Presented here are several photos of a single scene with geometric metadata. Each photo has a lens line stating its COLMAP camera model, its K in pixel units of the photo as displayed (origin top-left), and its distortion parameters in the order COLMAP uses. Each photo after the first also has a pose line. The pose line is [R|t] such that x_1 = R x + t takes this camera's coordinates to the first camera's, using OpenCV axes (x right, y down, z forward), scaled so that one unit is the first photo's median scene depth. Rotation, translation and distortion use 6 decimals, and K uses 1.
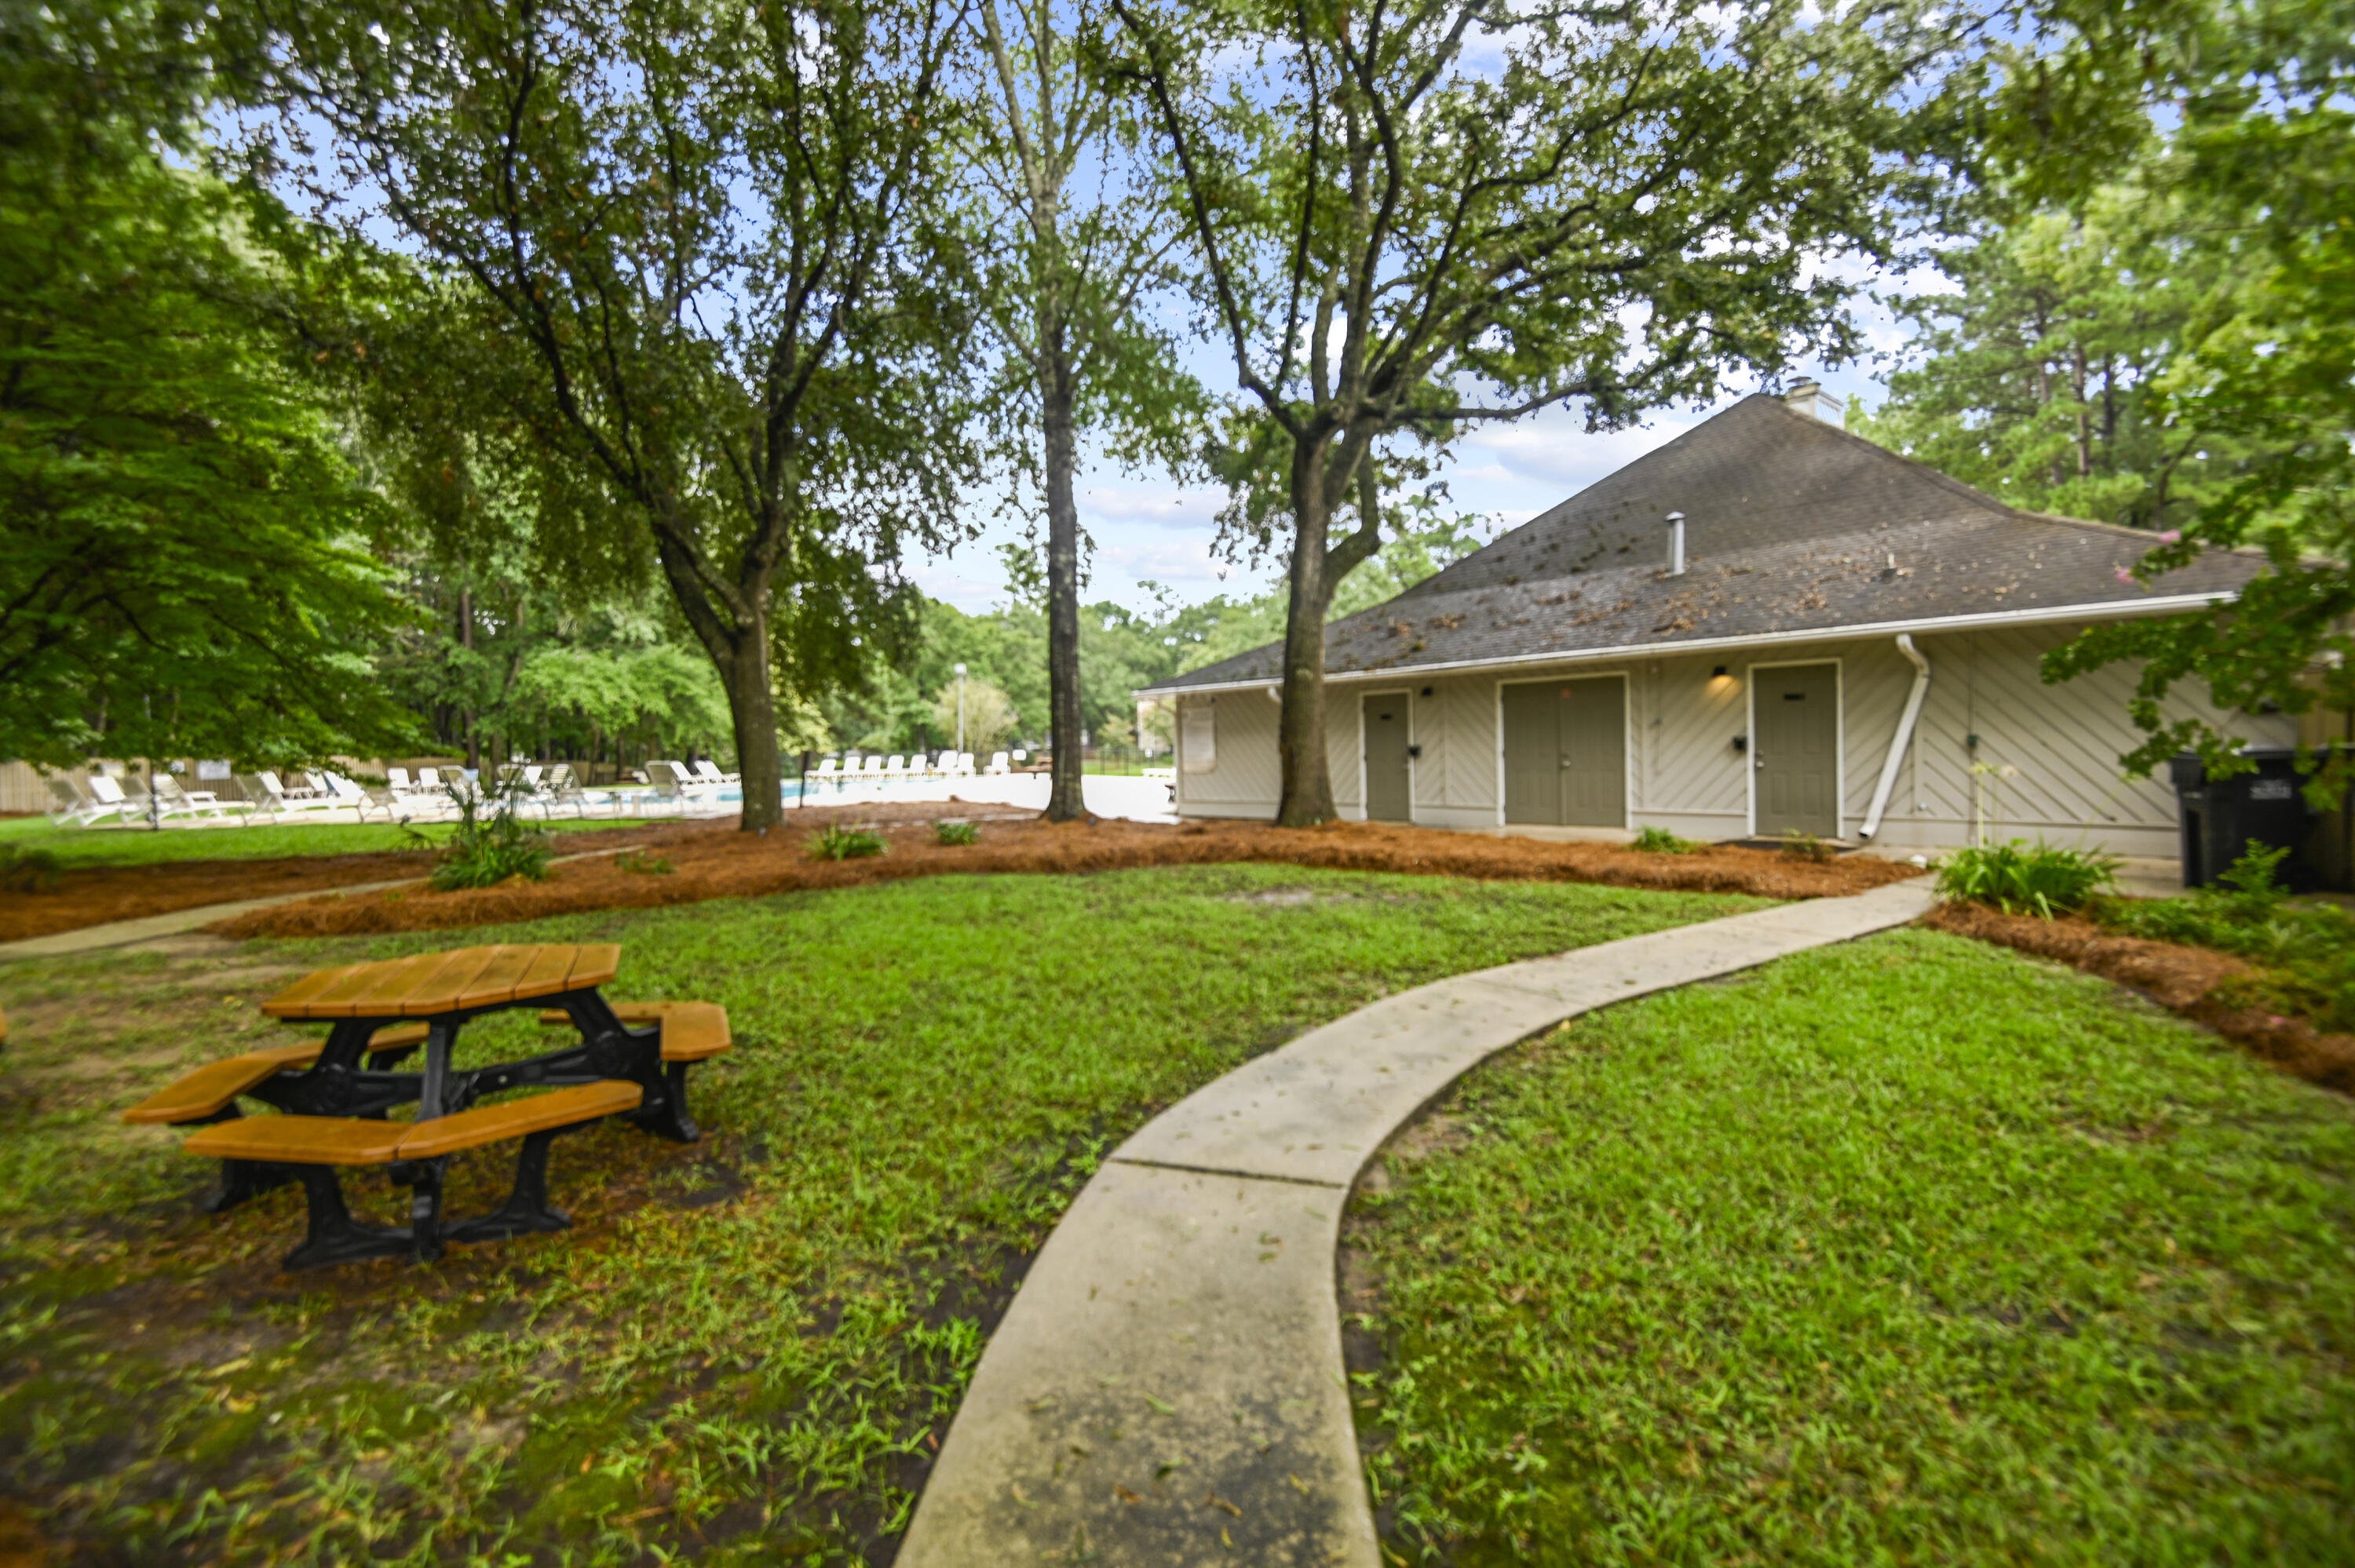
lens RADIAL K [[1070.4, 0, 1176.8], [0, 1070.4, 783.1], [0, 0, 1]] dist [-0.011160, -0.003732]
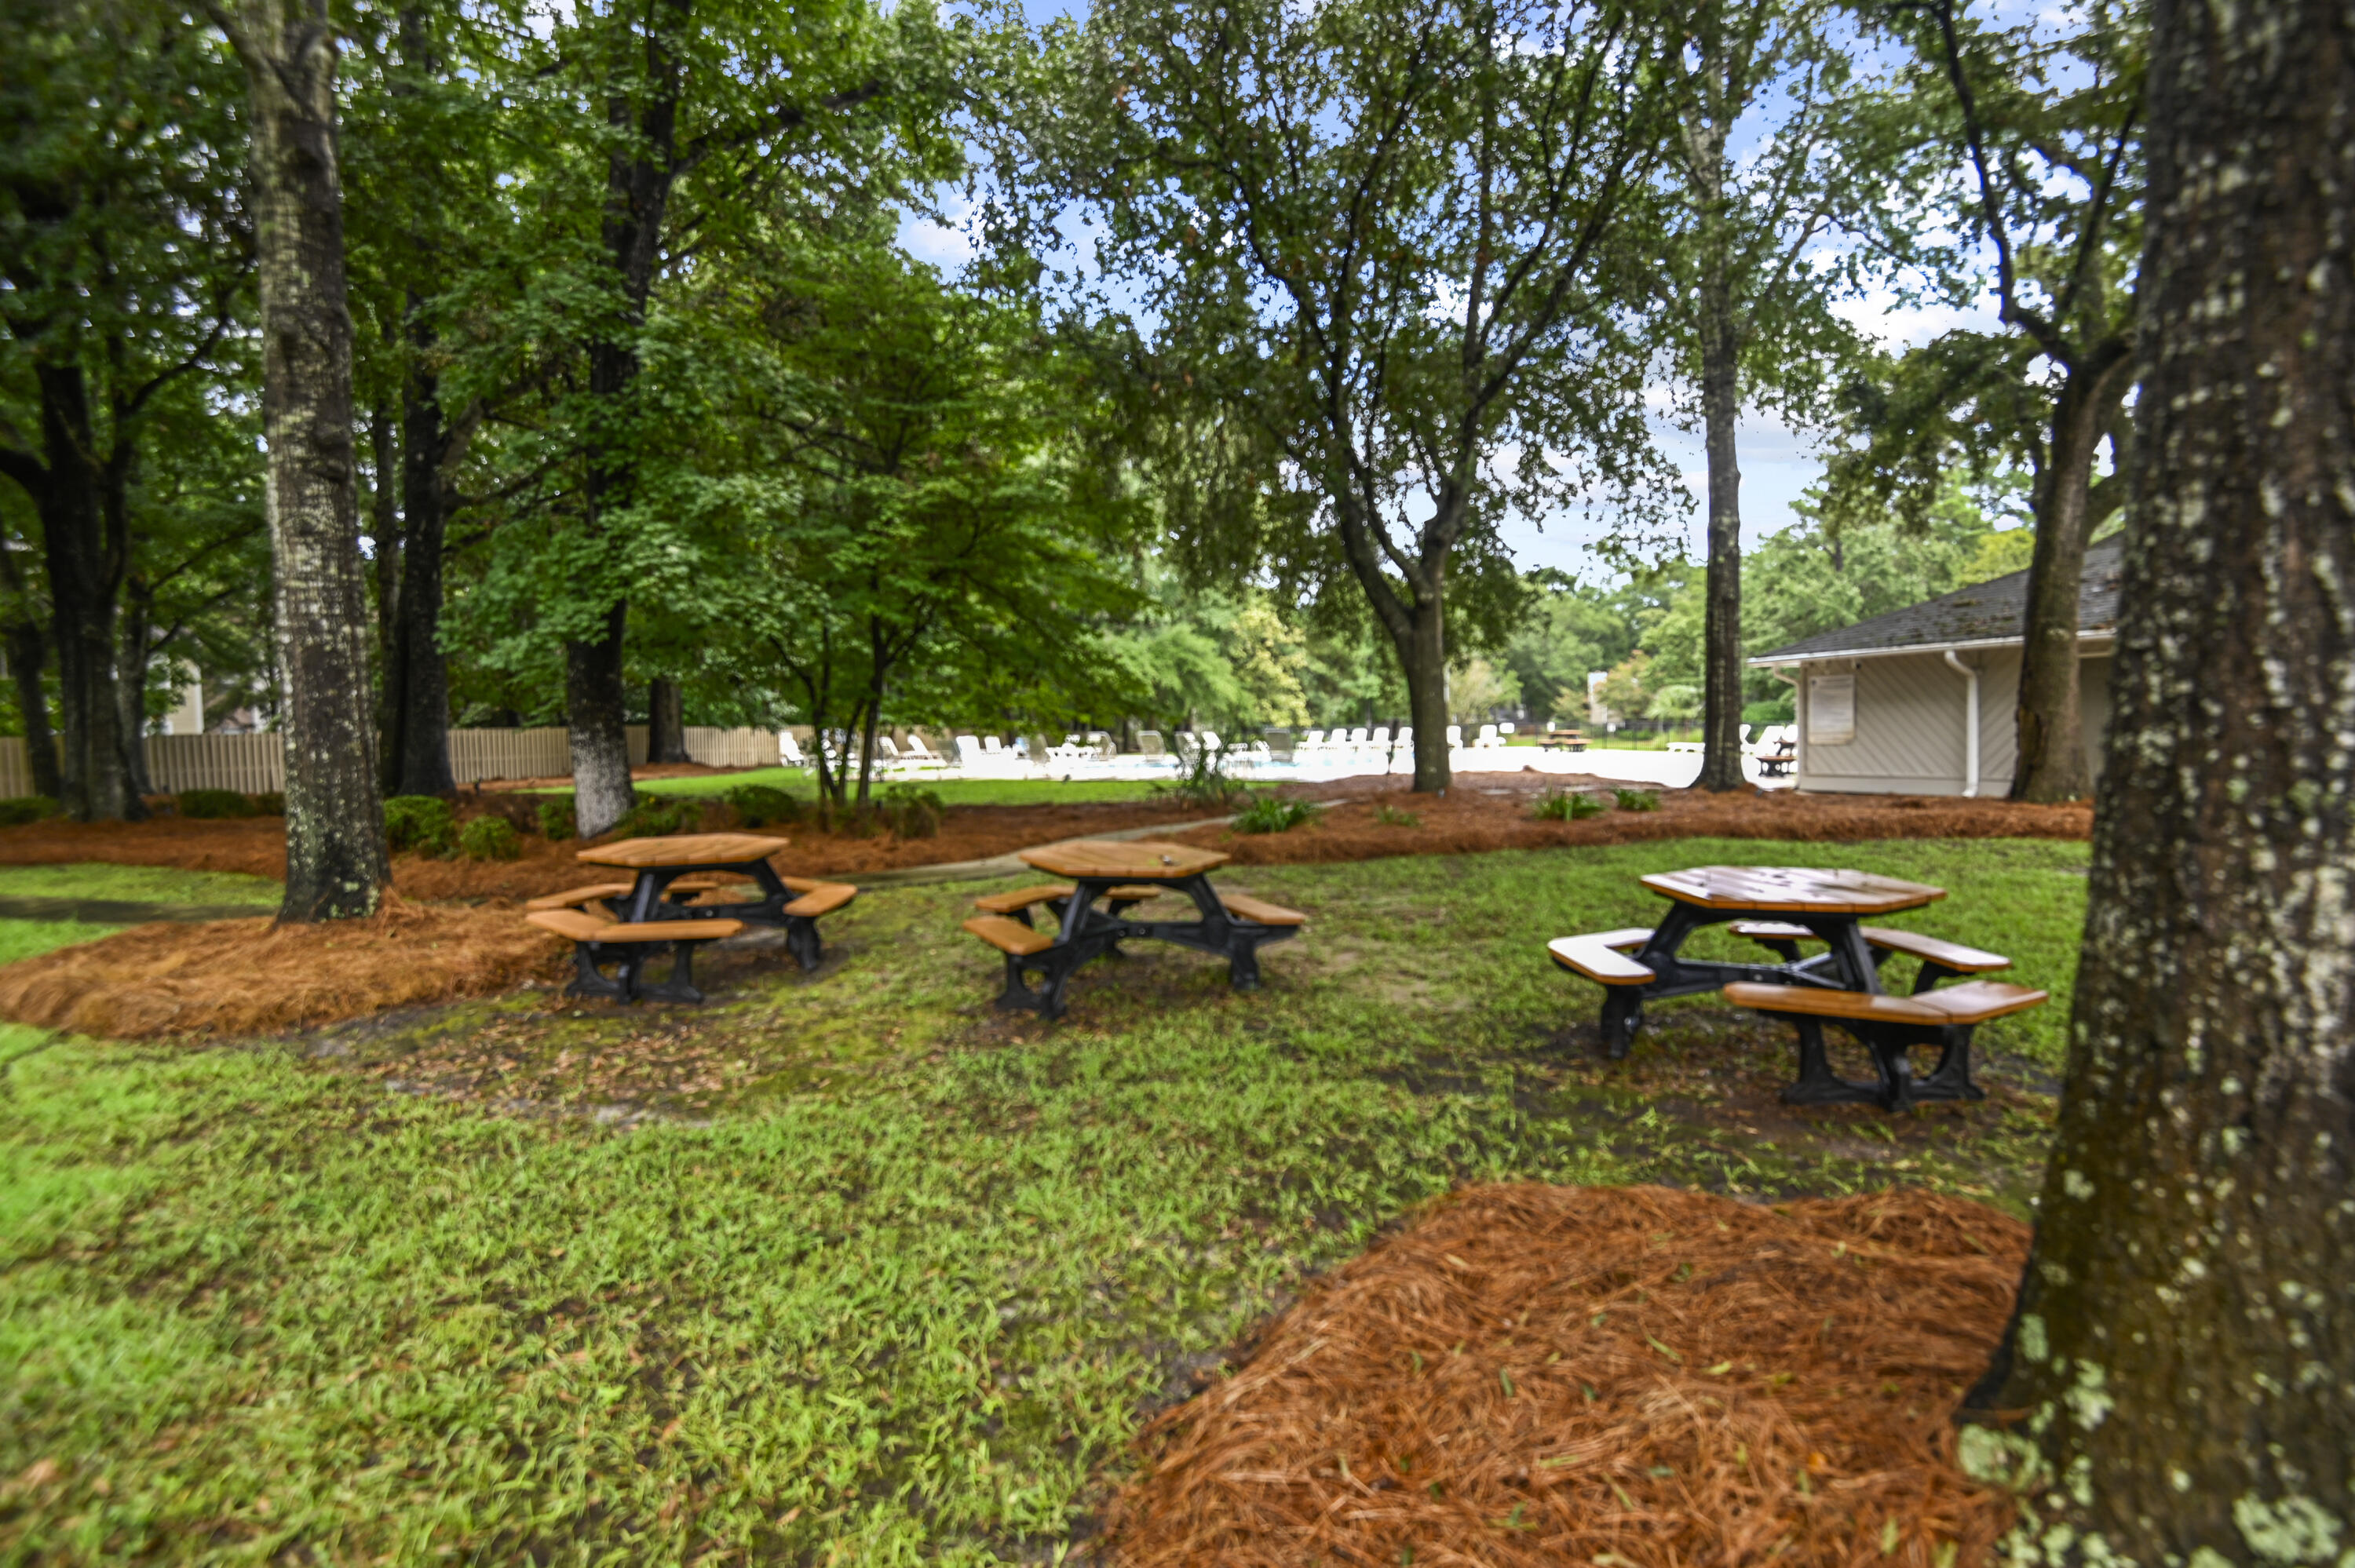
lens RADIAL K [[1070.4, 0, 1169.1], [0, 1070.4, 781.1], [0, 0, 1]] dist [-0.011160, -0.003732]
pose [[0.925411, 0.024367, -0.378180, -0.066415], [-0.015983, 0.999552, 0.025292, 0.002970], [0.378627, -0.017361, 0.925387, -0.028845]]
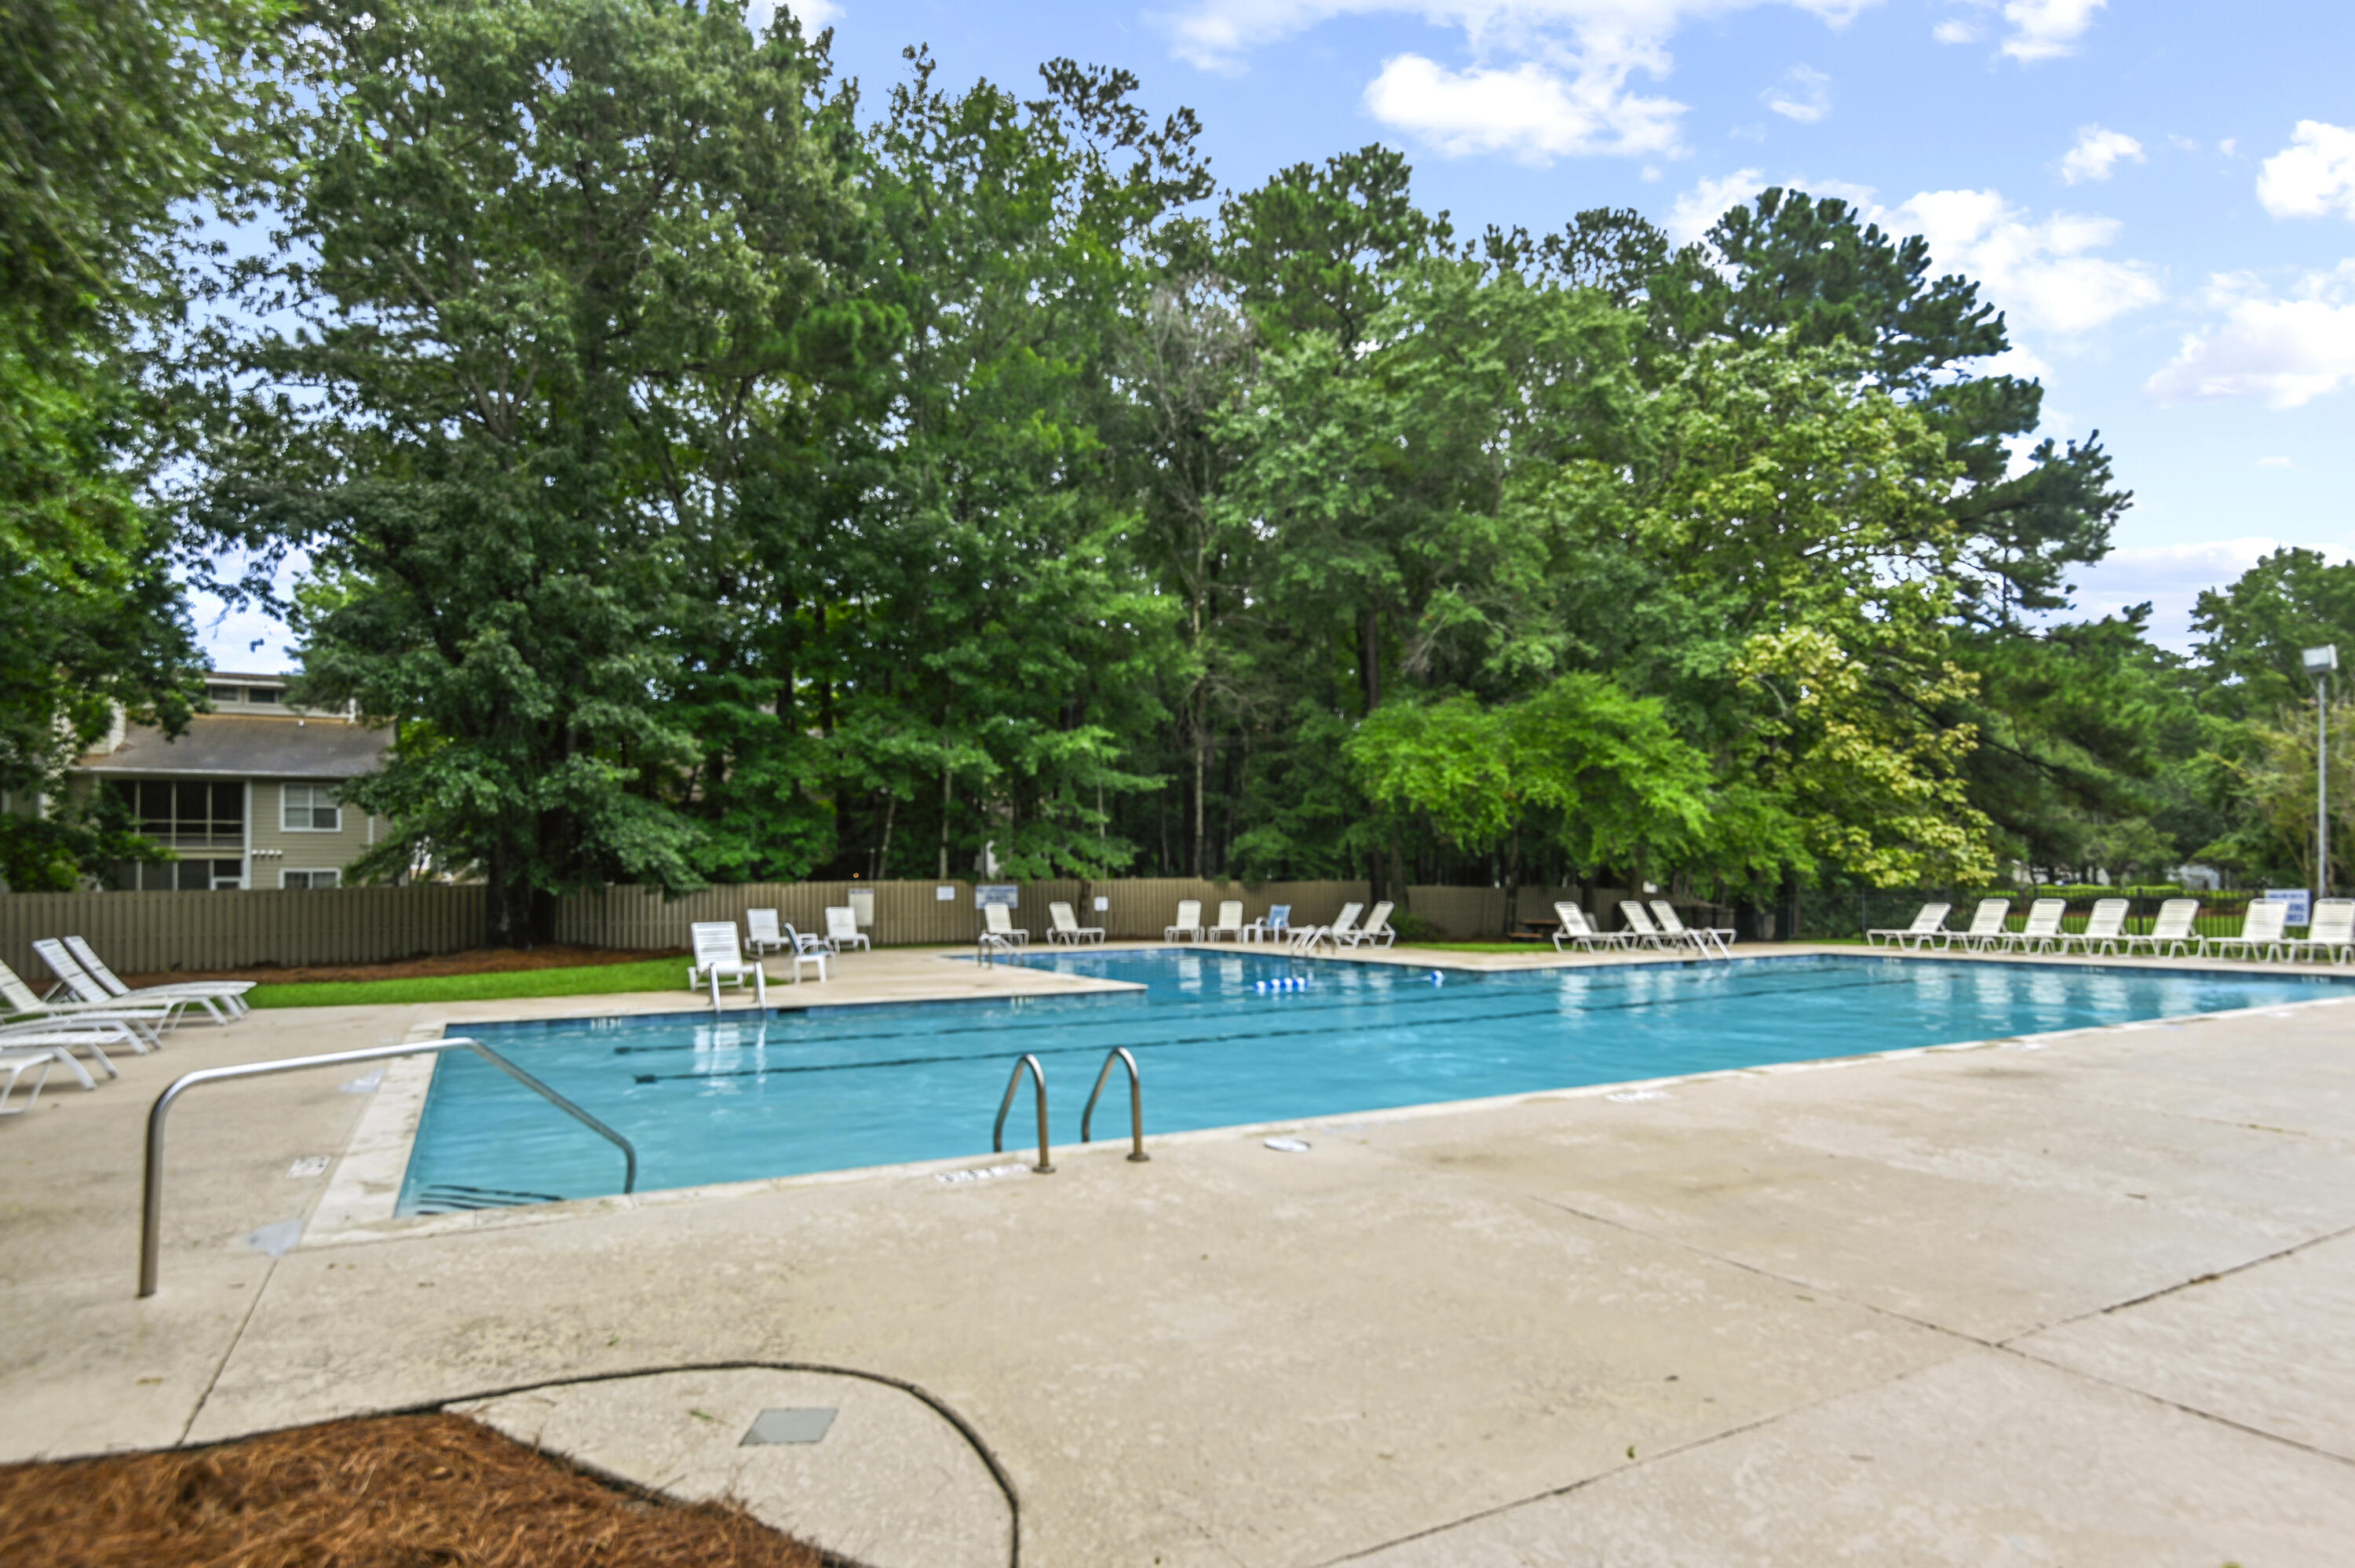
lens RADIAL K [[1264.1, 0, 1202.3], [0, 1264.1, 866.0], [0, 0, 1]] dist [-0.014616, 0.001506]
pose [[0.540371, 0.005173, -0.841411, -0.057459], [-0.027880, 0.999542, -0.011760, -0.023657], [0.840965, 0.029814, 0.540267, 0.520866]]
